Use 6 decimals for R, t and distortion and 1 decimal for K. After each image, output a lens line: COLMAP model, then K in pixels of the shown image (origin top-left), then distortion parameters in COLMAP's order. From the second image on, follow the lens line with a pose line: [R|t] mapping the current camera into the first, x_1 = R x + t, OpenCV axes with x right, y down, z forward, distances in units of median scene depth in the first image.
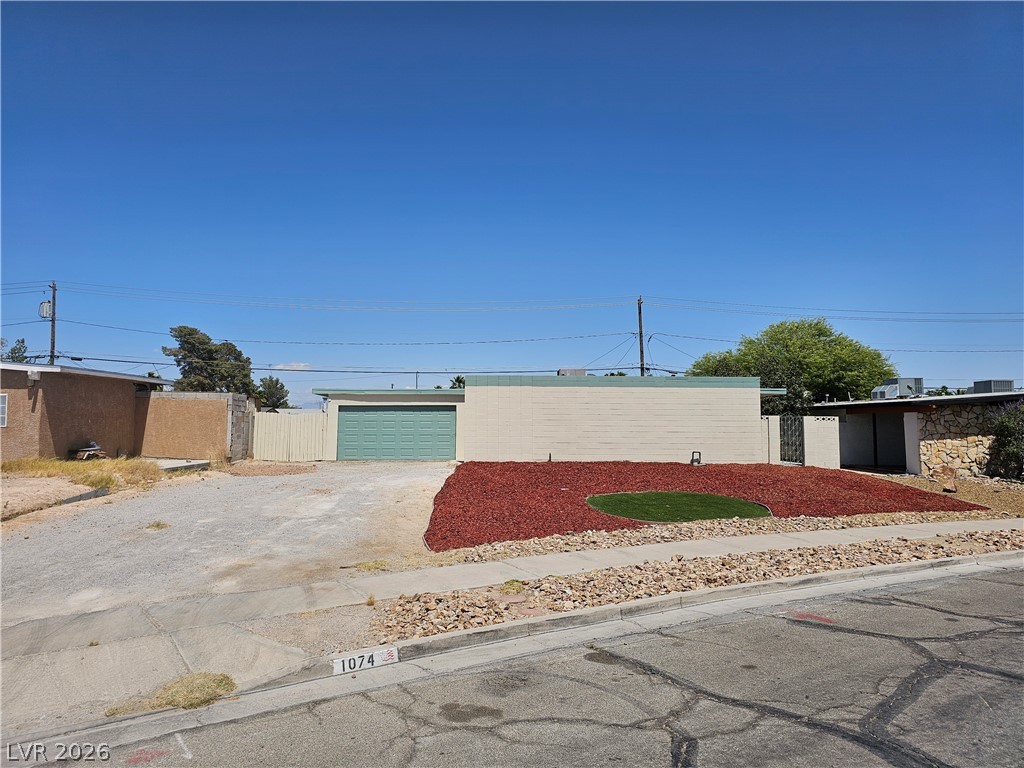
lens RADIAL K [[686.1, 0, 510.8], [0, 686.1, 384.1], [0, 0, 1]] dist [0.064555, -0.054252]
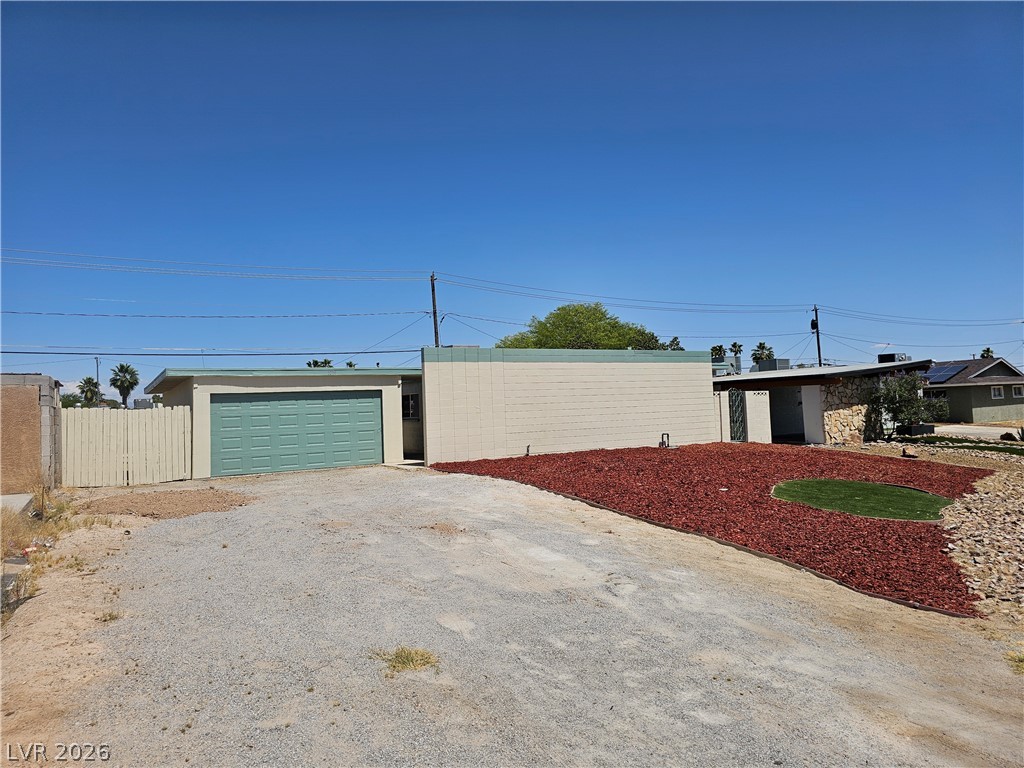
lens RADIAL K [[686.1, 0, 510.1], [0, 686.1, 377.9], [0, 0, 1]] dist [0.064555, -0.054252]
pose [[0.882132, -0.015871, 0.470736, -0.325379], [0.013164, 0.999872, 0.009042, 0.014316], [-0.470819, -0.001780, 0.882228, 0.296578]]
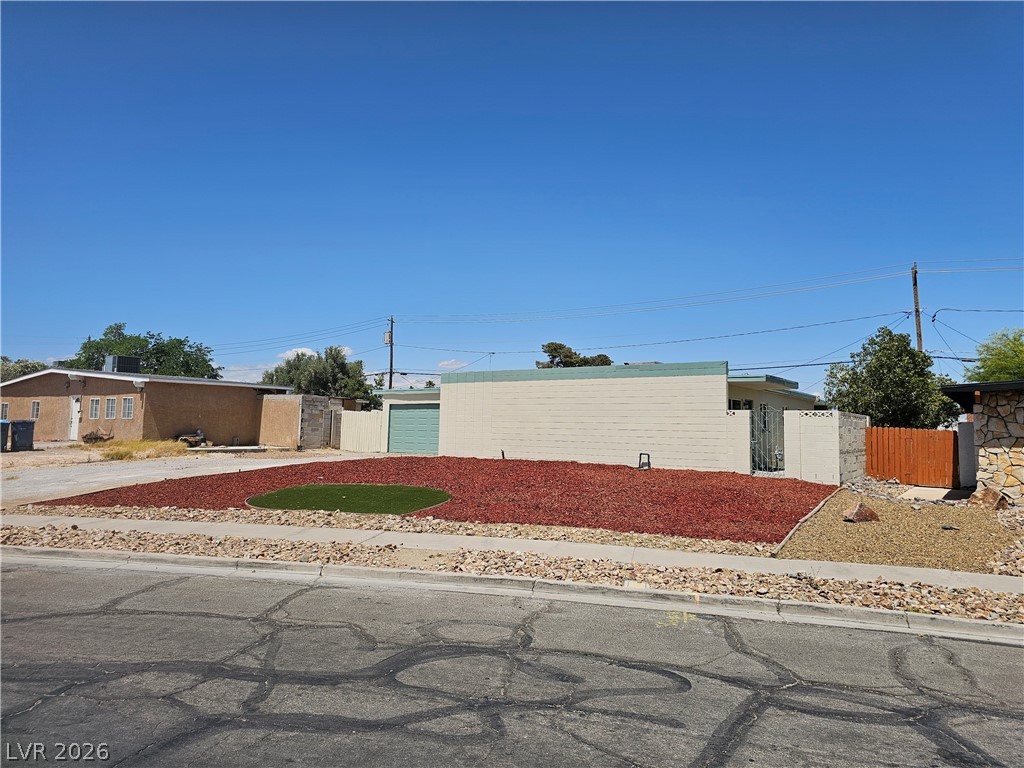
lens RADIAL K [[686.1, 0, 513.0], [0, 686.1, 385.0], [0, 0, 1]] dist [0.064555, -0.054252]
pose [[0.787401, -0.029557, -0.615732, 0.646952], [0.022466, 0.999562, -0.019252, 0.026883], [0.616031, 0.001326, 0.787721, 0.240331]]
